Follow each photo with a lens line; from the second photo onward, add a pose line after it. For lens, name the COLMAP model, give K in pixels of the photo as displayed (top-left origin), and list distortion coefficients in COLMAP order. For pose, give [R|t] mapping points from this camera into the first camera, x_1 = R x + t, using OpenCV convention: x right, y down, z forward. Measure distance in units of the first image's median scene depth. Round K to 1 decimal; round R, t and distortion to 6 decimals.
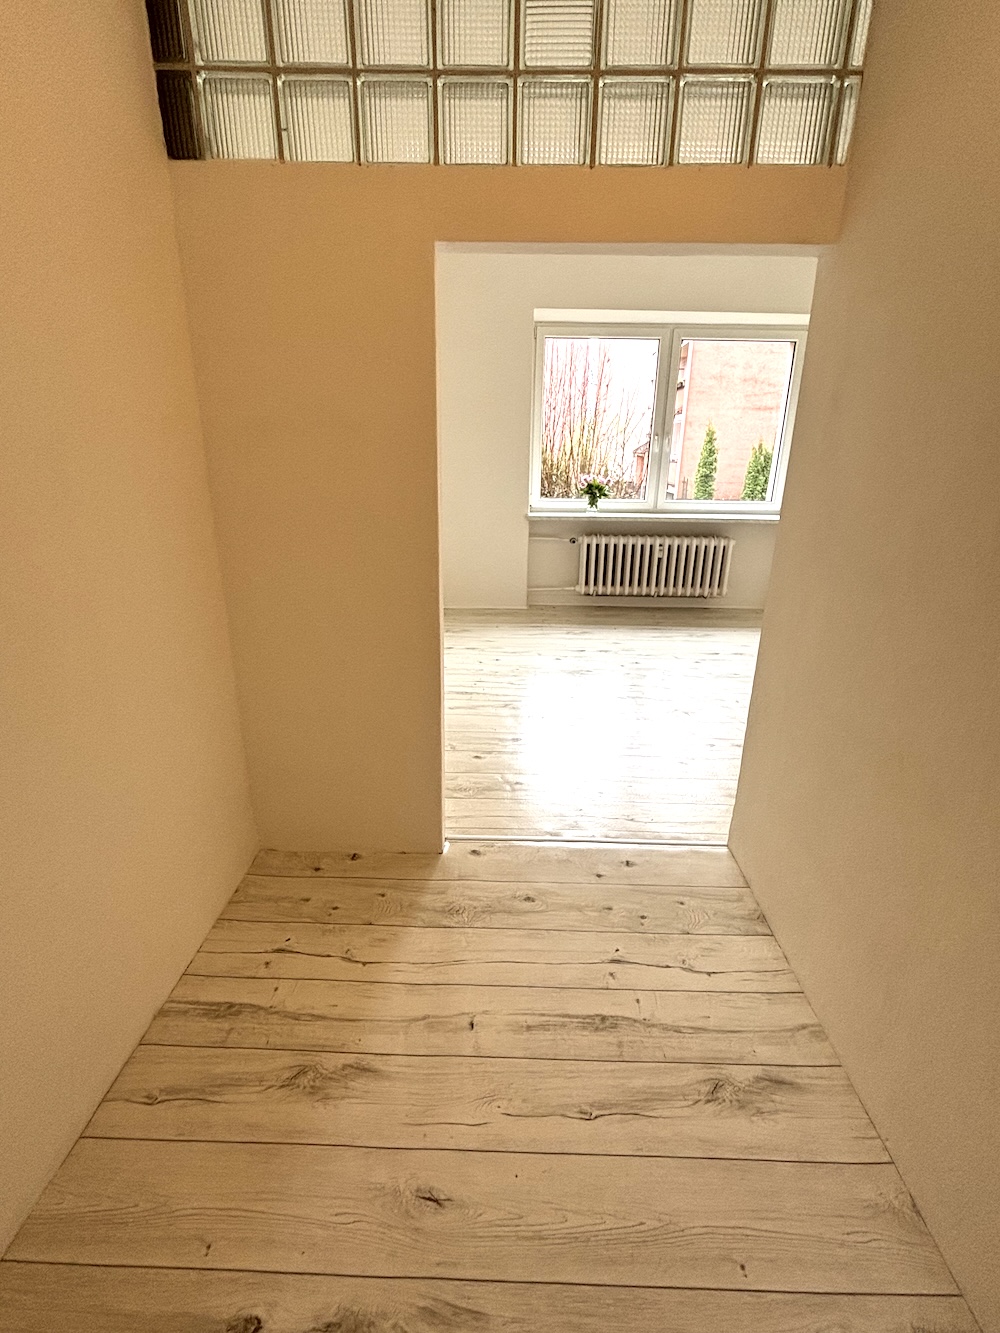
lens RADIAL K [[592.2, 0, 500.2], [0, 592.2, 667.7], [0, 0, 1]] dist [-0.011773, 0.000645]
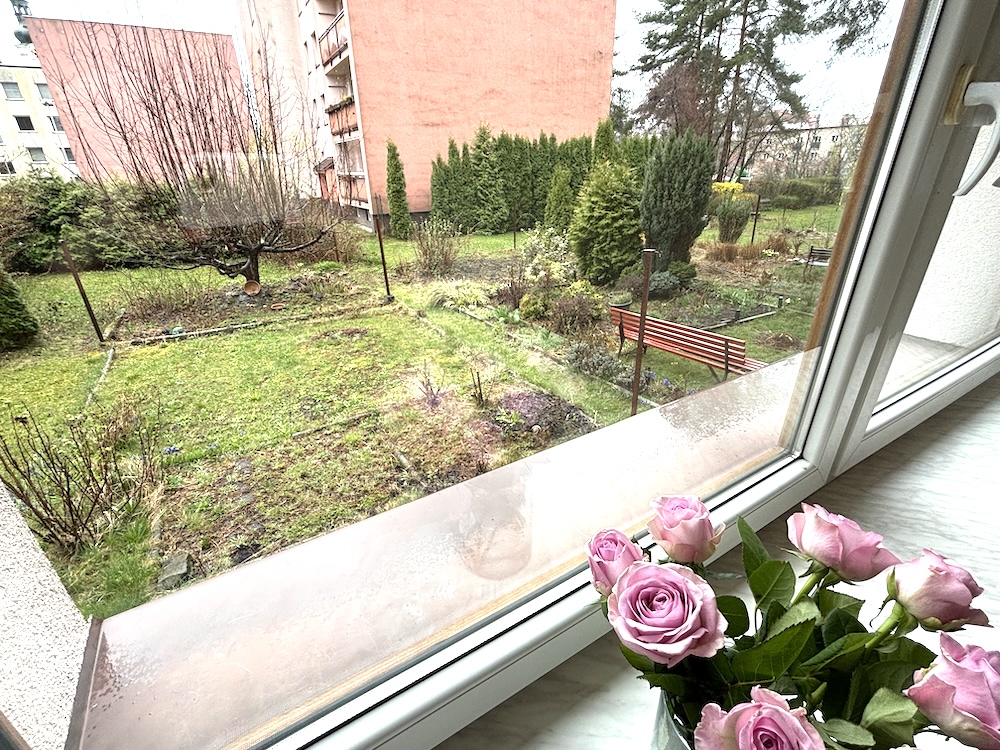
lens RADIAL K [[444.3, 0, 492.5], [0, 444.3, 378.3], [0, 0, 1]] dist [-0.011773, 0.000645]
pose [[0.840477, -0.256157, 0.477474, 0.082372], [0.210968, 0.966364, 0.147079, -0.244032], [-0.499089, -0.022885, 0.866248, 0.660511]]
